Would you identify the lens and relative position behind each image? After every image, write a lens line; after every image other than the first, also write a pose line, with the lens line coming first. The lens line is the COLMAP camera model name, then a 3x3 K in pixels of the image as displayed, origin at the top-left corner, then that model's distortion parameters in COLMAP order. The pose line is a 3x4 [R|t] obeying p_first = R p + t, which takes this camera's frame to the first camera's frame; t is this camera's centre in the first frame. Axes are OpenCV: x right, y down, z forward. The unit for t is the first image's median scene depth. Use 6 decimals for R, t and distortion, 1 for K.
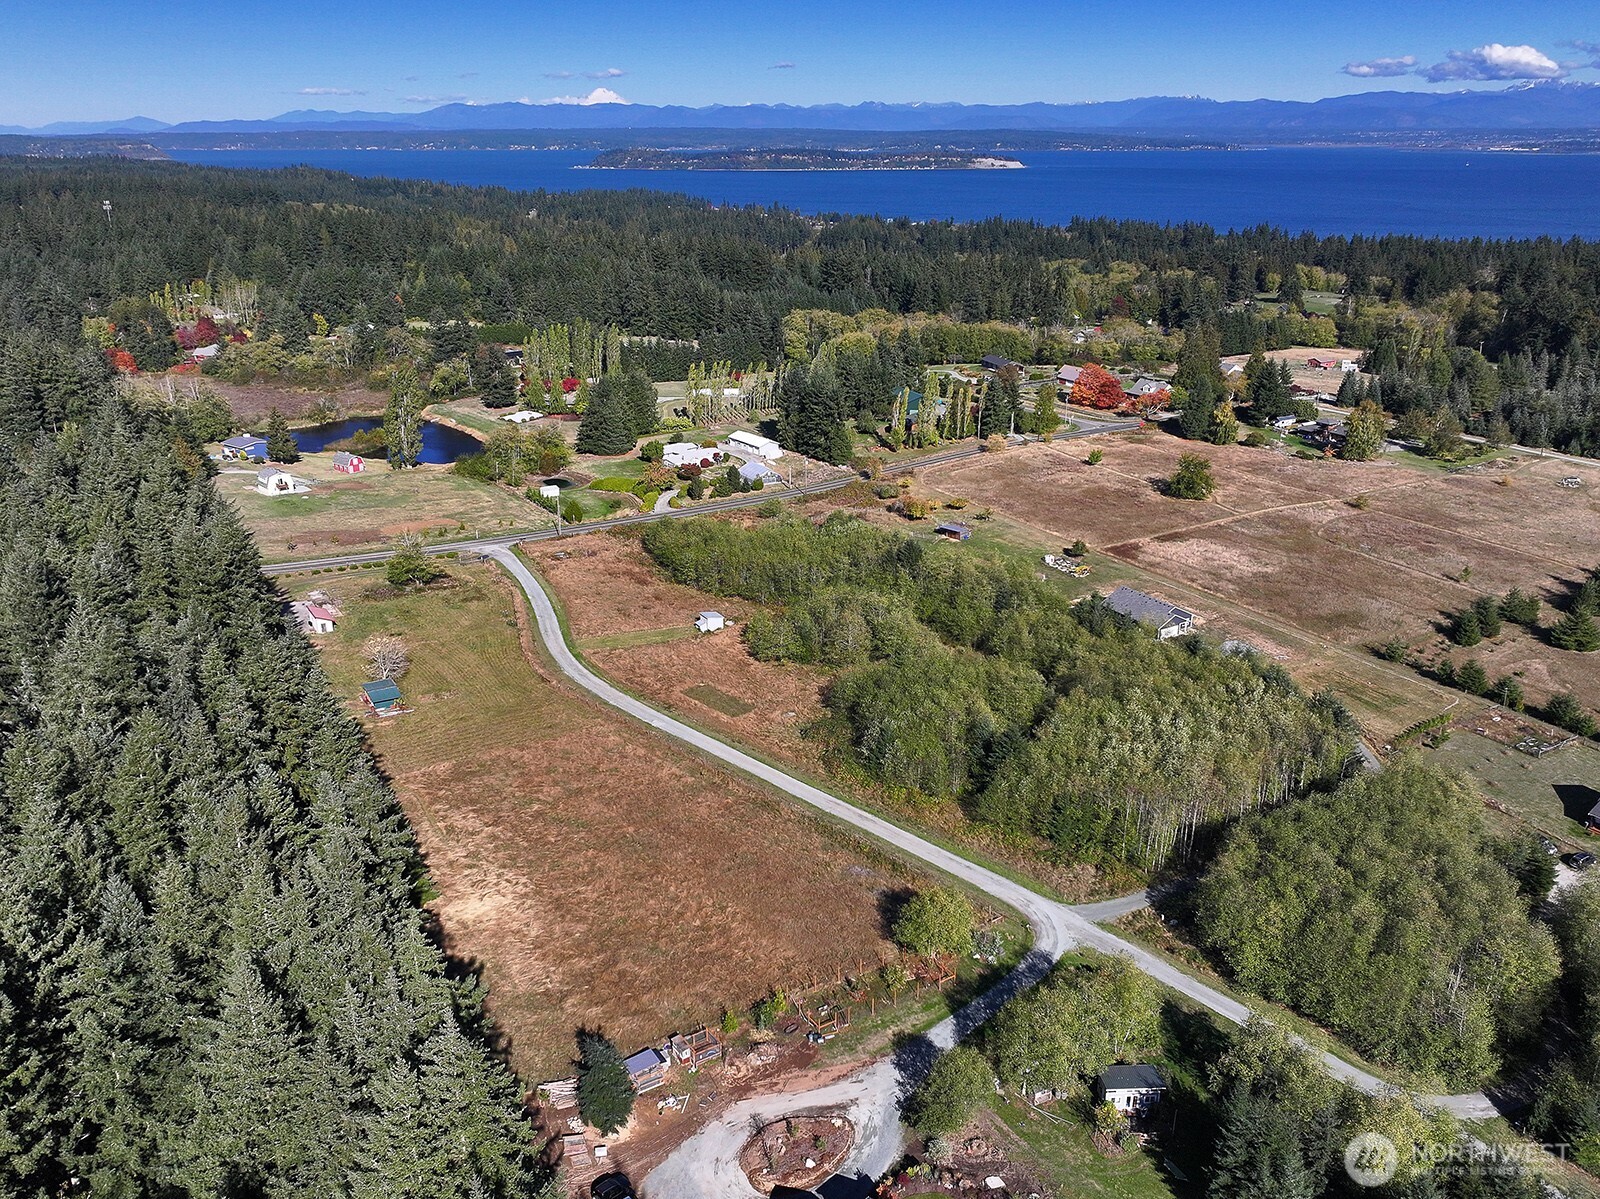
lens RADIAL K [[1275.1, 0, 803.6], [0, 1275.1, 556.3], [0, 0, 1]] dist [0.005217, -0.002527]
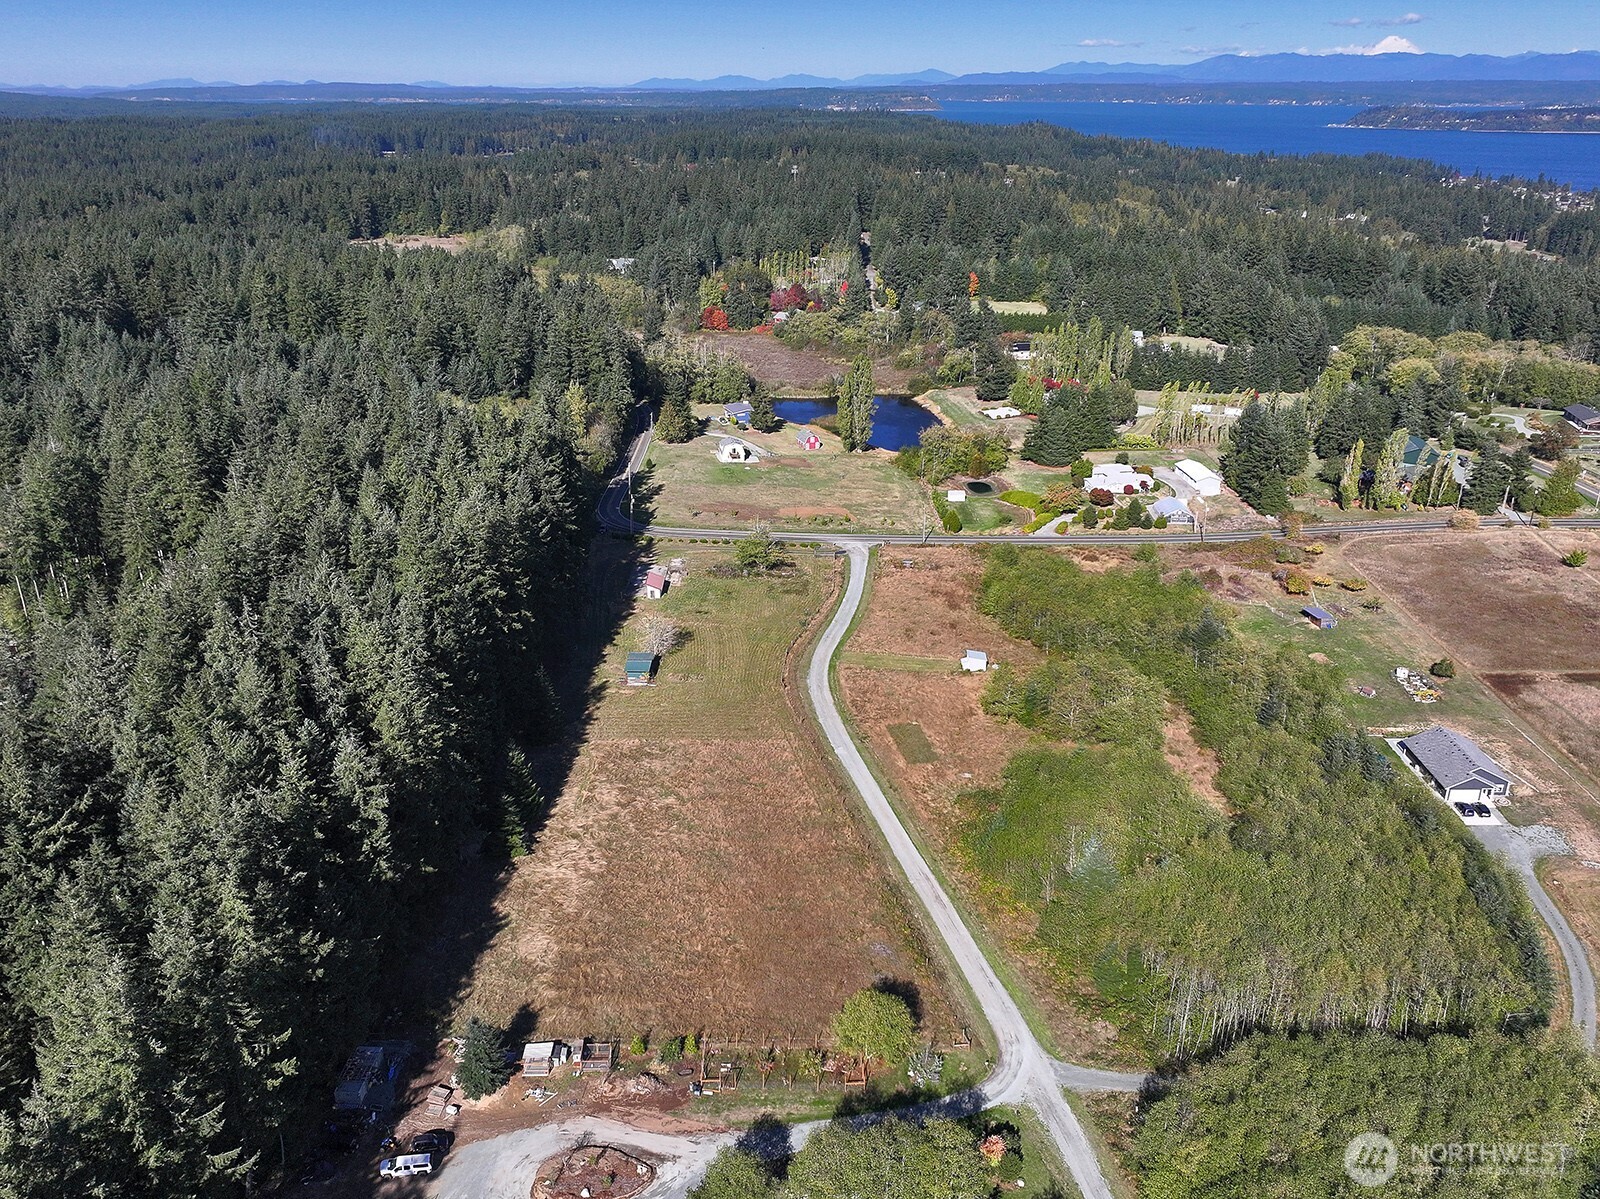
lens RADIAL K [[1275.1, 0, 803.6], [0, 1275.1, 556.3], [0, 0, 1]] dist [0.005217, -0.002527]
pose [[0.861161, 0.178842, -0.475834, 0.197420], [-0.164656, 0.983738, 0.071743, -0.057687], [0.480927, 0.016566, 0.876604, 0.039917]]
